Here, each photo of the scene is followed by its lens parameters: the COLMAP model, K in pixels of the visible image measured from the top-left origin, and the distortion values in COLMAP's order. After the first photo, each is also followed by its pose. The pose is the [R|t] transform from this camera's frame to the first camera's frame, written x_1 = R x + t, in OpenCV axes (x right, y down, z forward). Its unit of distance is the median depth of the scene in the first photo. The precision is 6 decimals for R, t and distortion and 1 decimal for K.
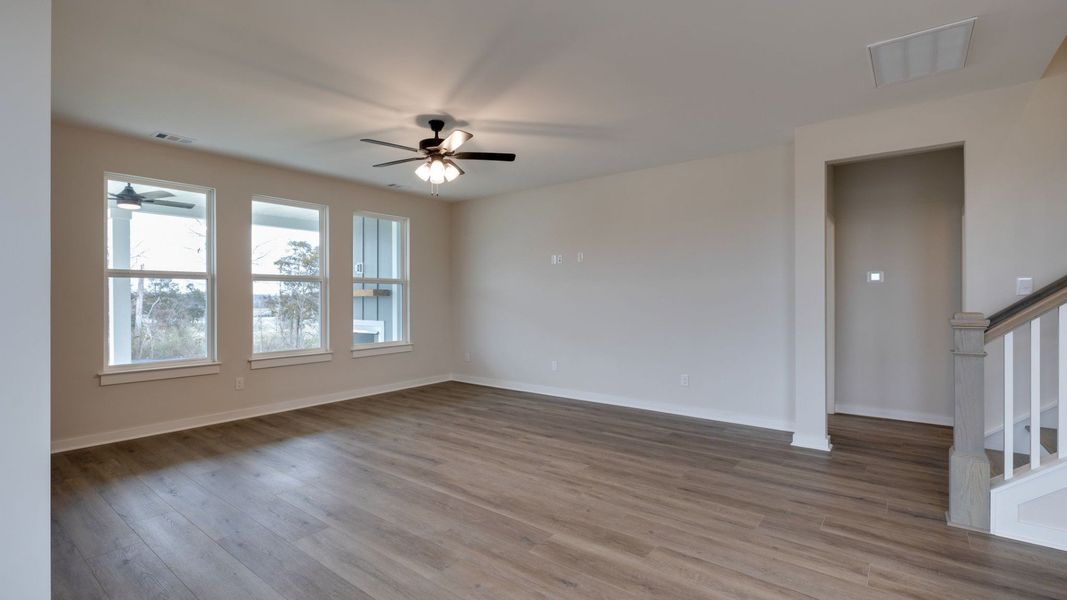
lens RADIAL K [[489.1, 0, 530.4], [0, 489.1, 296.5], [0, 0, 1]] dist [-0.000261, -0.000167]
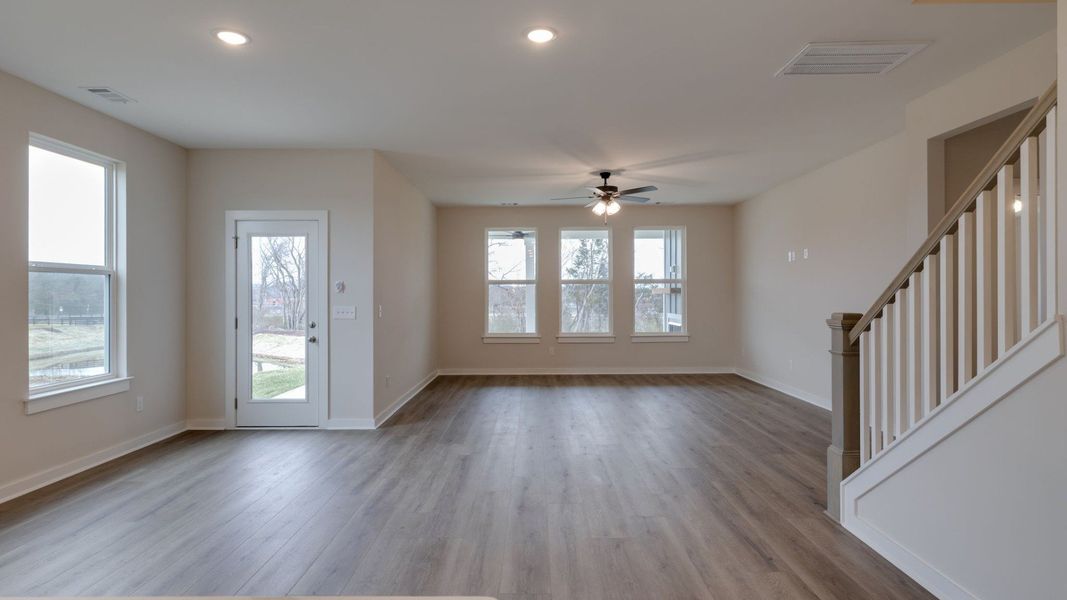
lens RADIAL K [[552.0, 0, 533.5], [0, 552.0, 300.0], [0, 0, 1]] dist [-0.000686, -0.000529]
pose [[0.622729, 0.009650, -0.782378, 0.893279], [0.002703, 0.999891, 0.014484, -0.011370], [0.782433, -0.011134, 0.622636, -0.157822]]
